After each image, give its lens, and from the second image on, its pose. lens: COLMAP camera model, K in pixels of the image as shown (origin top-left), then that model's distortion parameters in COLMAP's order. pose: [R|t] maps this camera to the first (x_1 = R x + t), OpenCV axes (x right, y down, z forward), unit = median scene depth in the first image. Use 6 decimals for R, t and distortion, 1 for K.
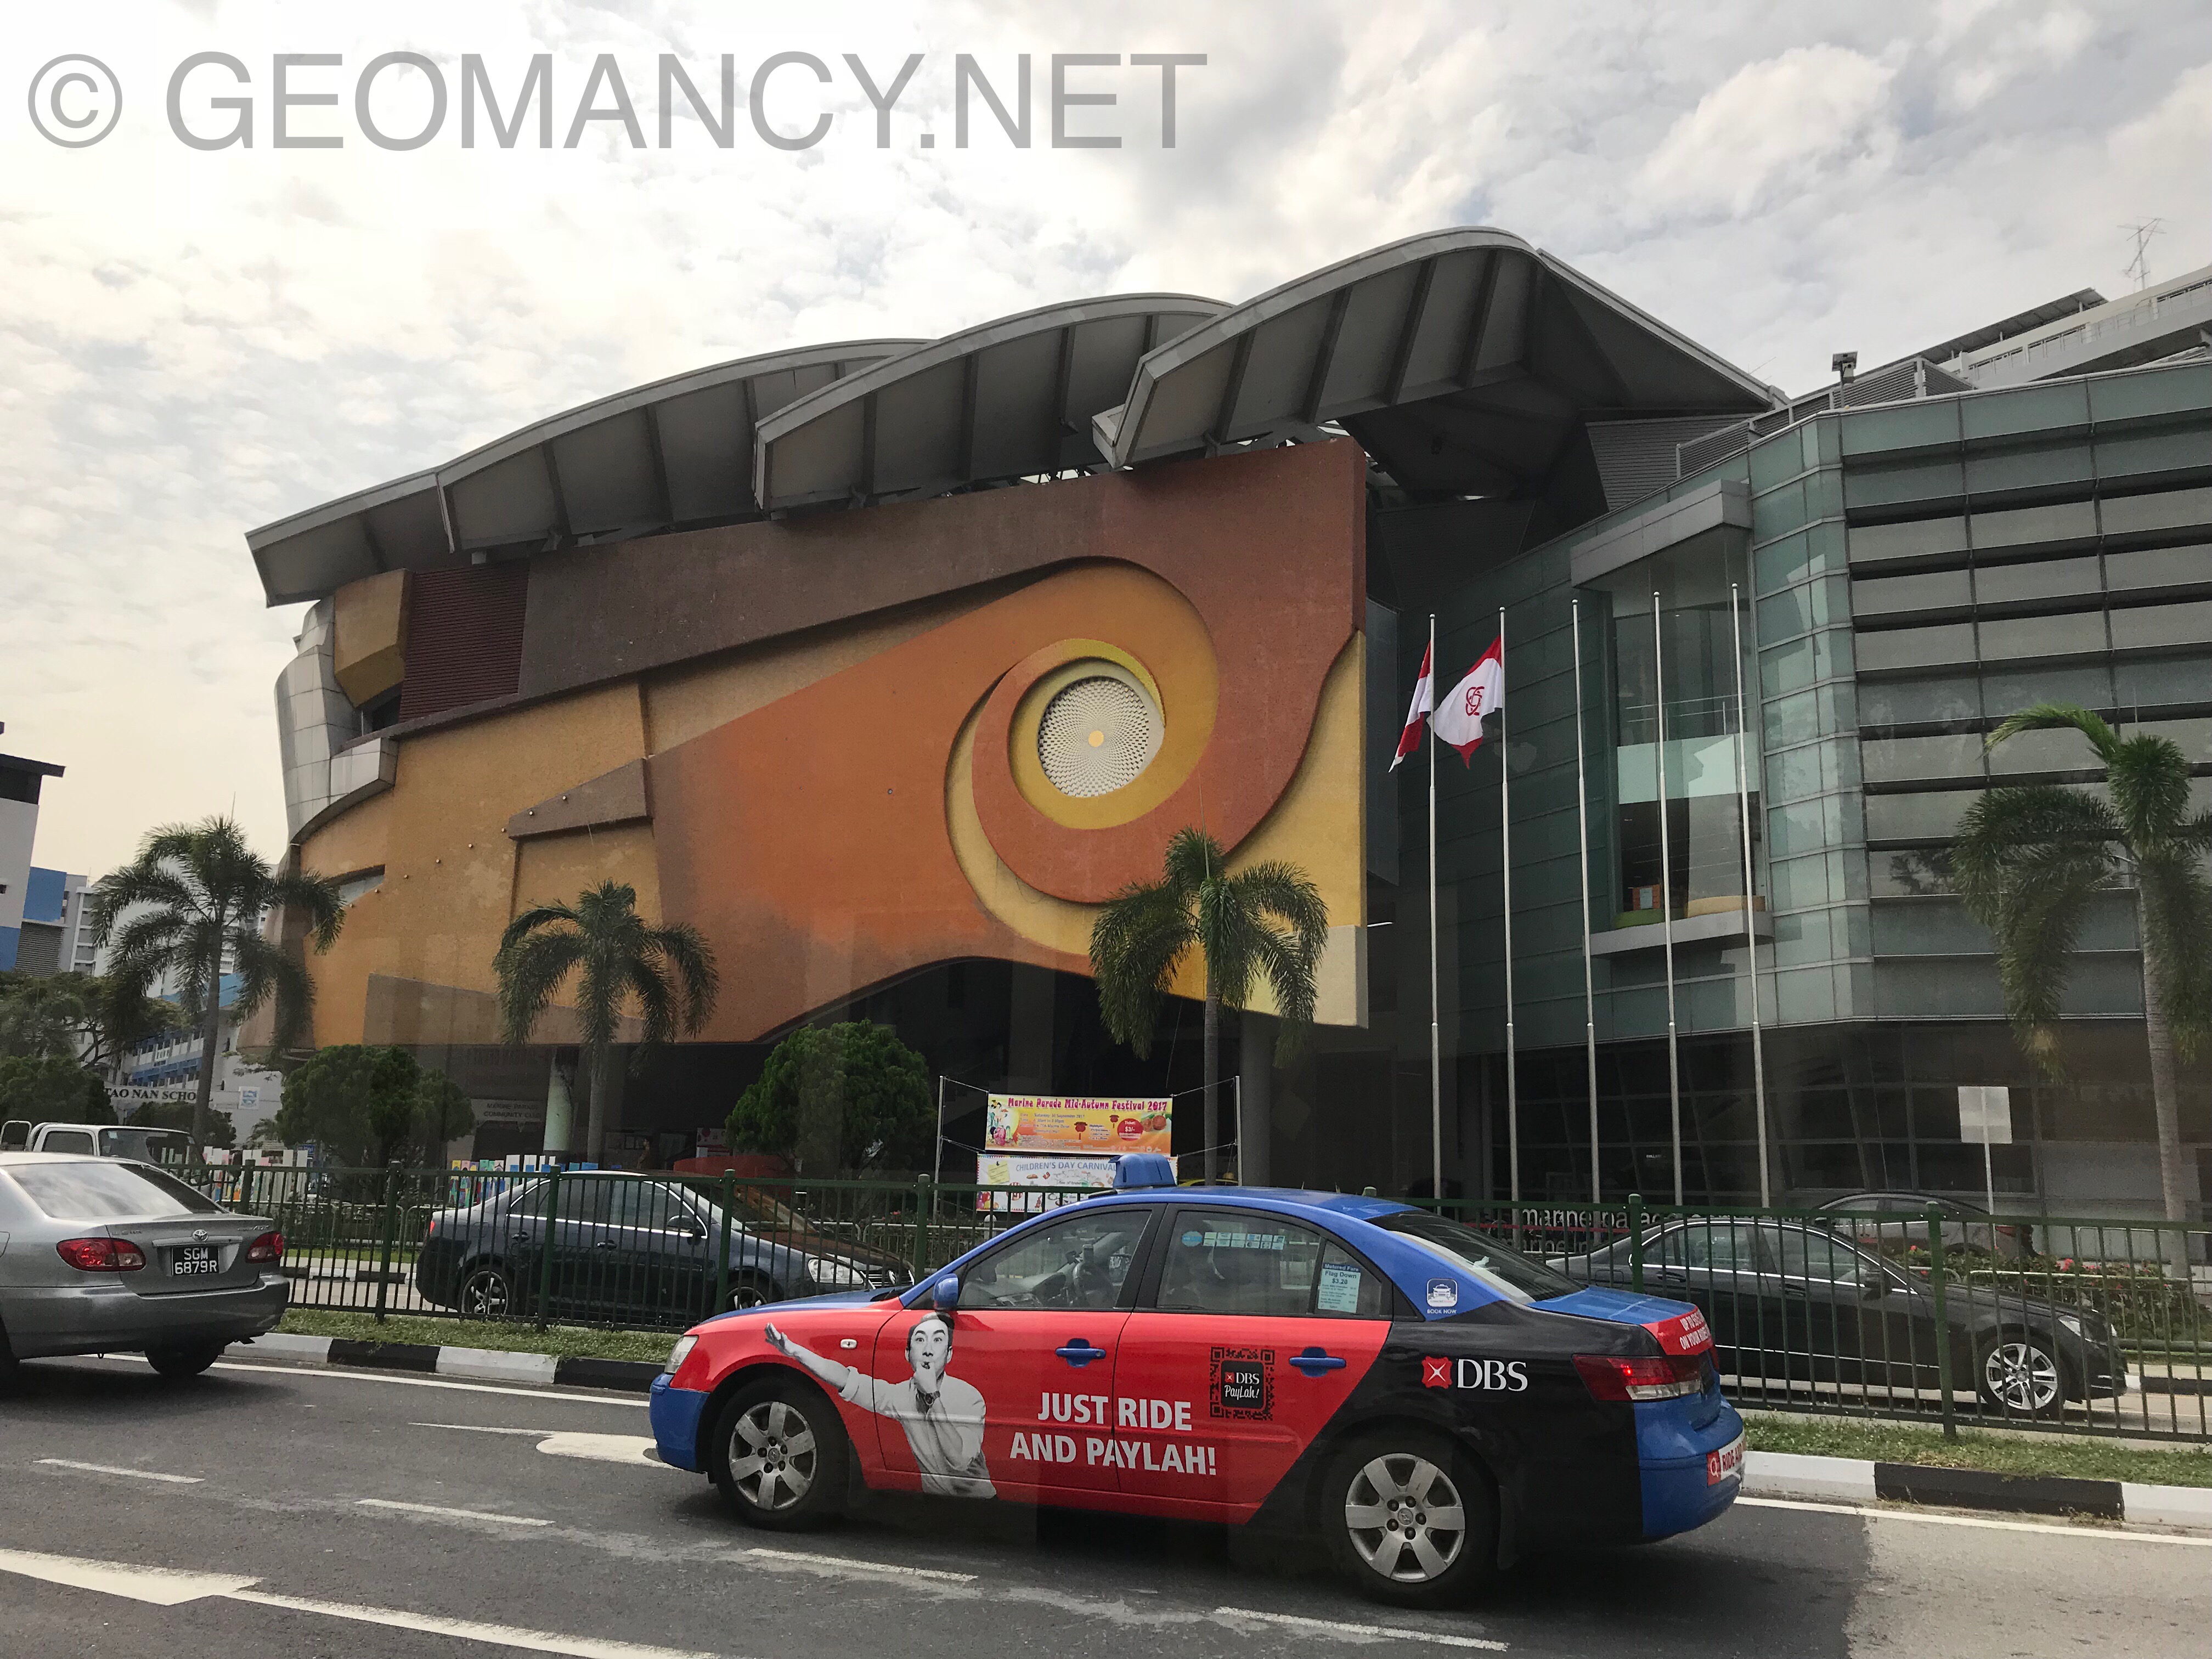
lens RADIAL K [[1922.9, 0, 1103.1], [0, 1922.9, 947.5], [0, 0, 1]] dist [-0.004953, 0.007622]
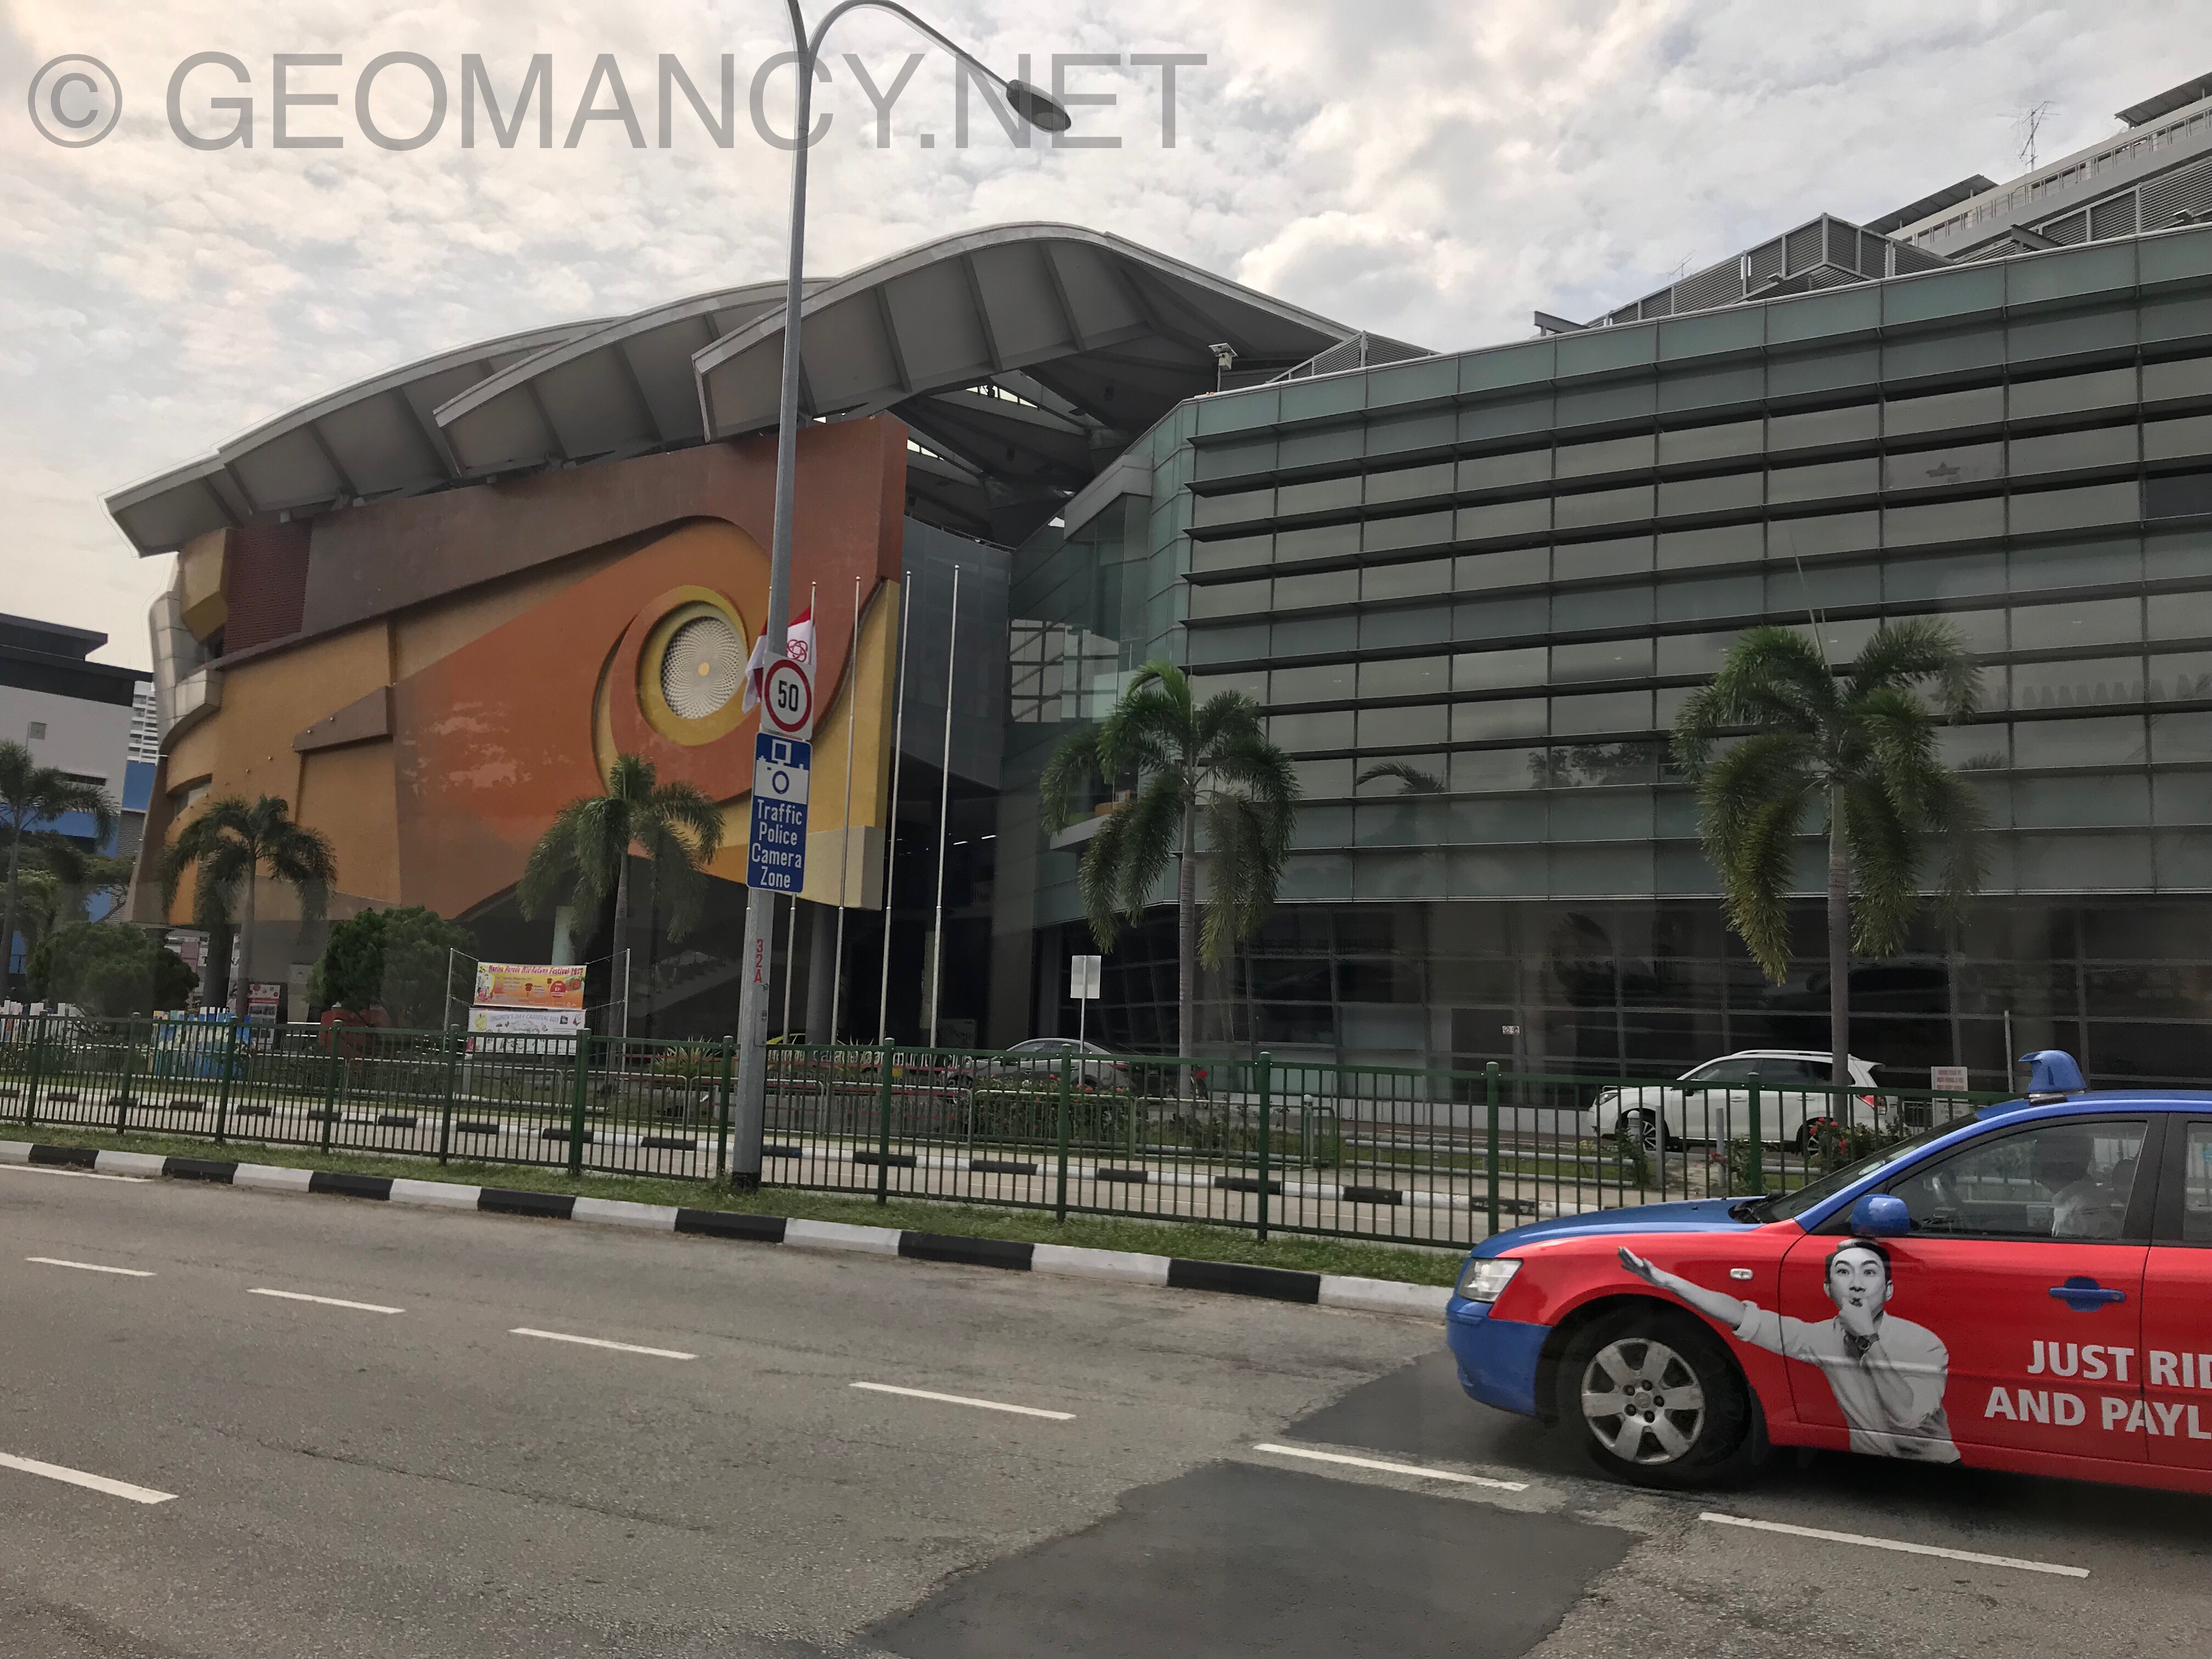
lens RADIAL K [[1922.9, 0, 1103.1], [0, 1922.9, 947.5], [0, 0, 1]] dist [-0.004953, 0.007622]
pose [[0.993634, 0.004179, -0.112581, 0.316873], [0.003294, 0.997807, 0.066115, -0.011269], [0.112610, -0.066065, 0.991440, -0.149383]]
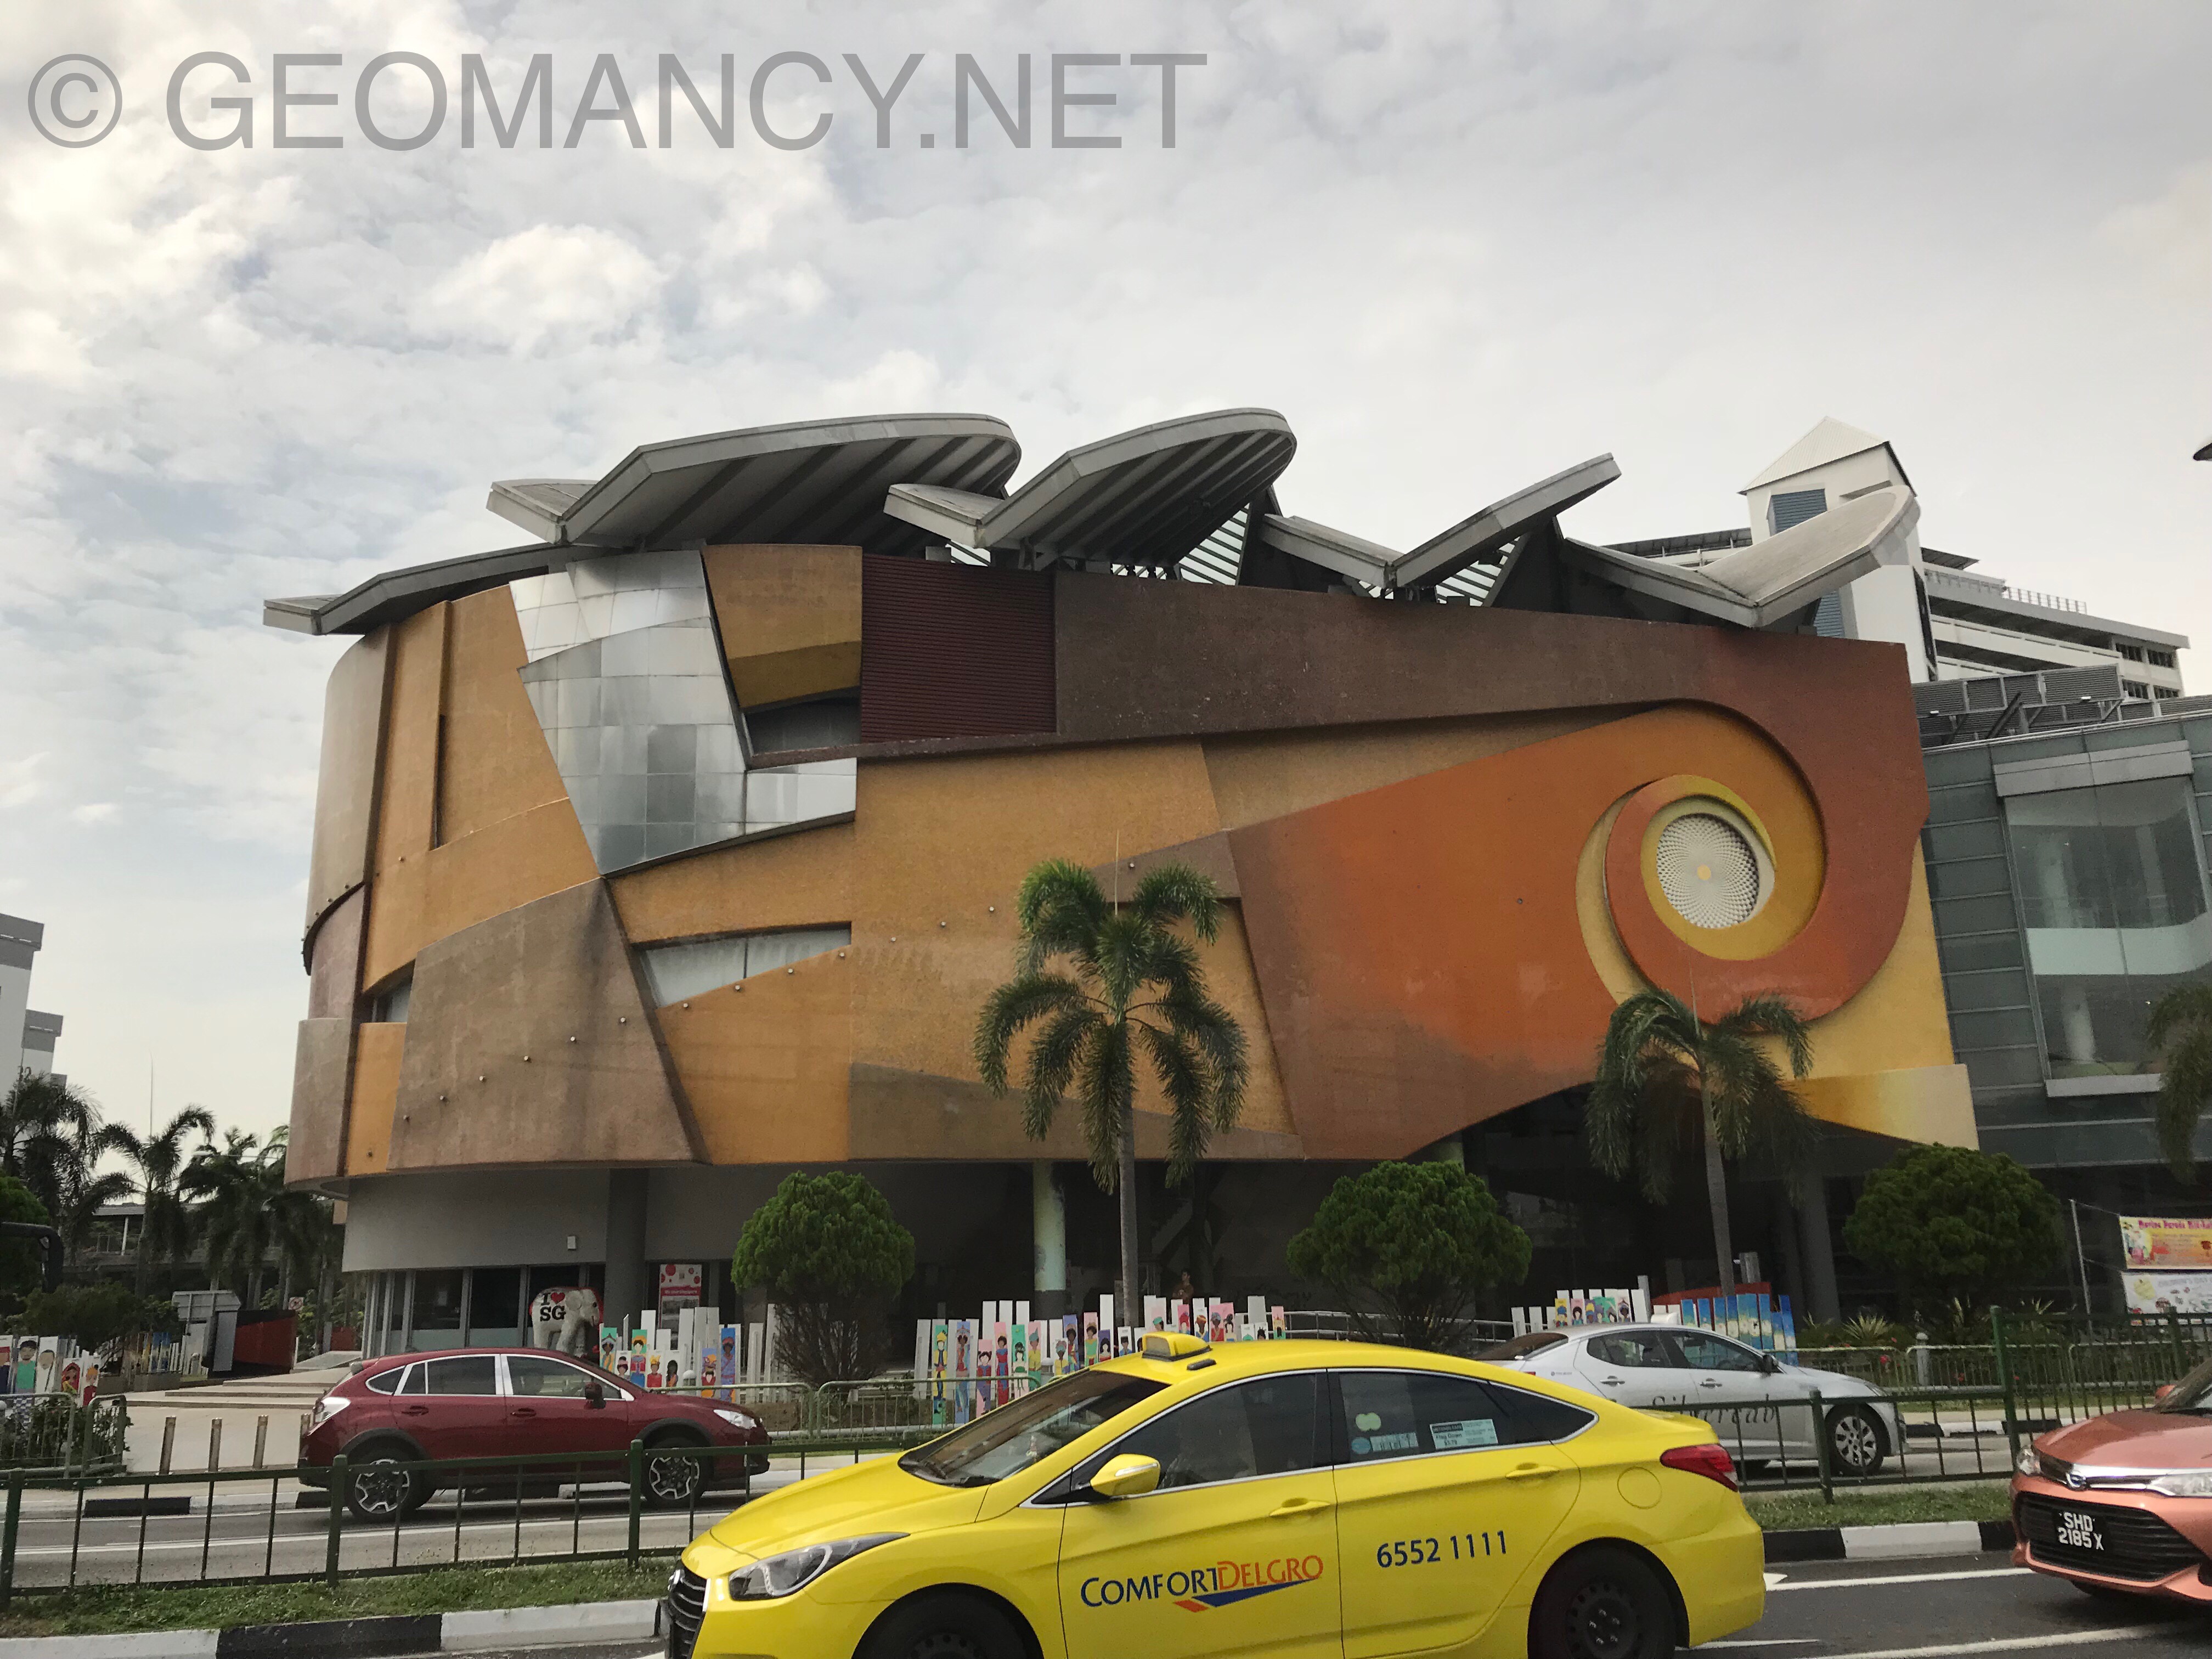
lens RADIAL K [[1910.4, 0, 1106.2], [0, 1910.4, 903.7], [0, 0, 1]] dist [0.028241, -0.000673]
pose [[0.768972, 0.095804, 0.632063, -0.760336], [-0.042589, 0.994188, -0.098877, 0.021267], [-0.637862, 0.049115, 0.768583, 0.334617]]
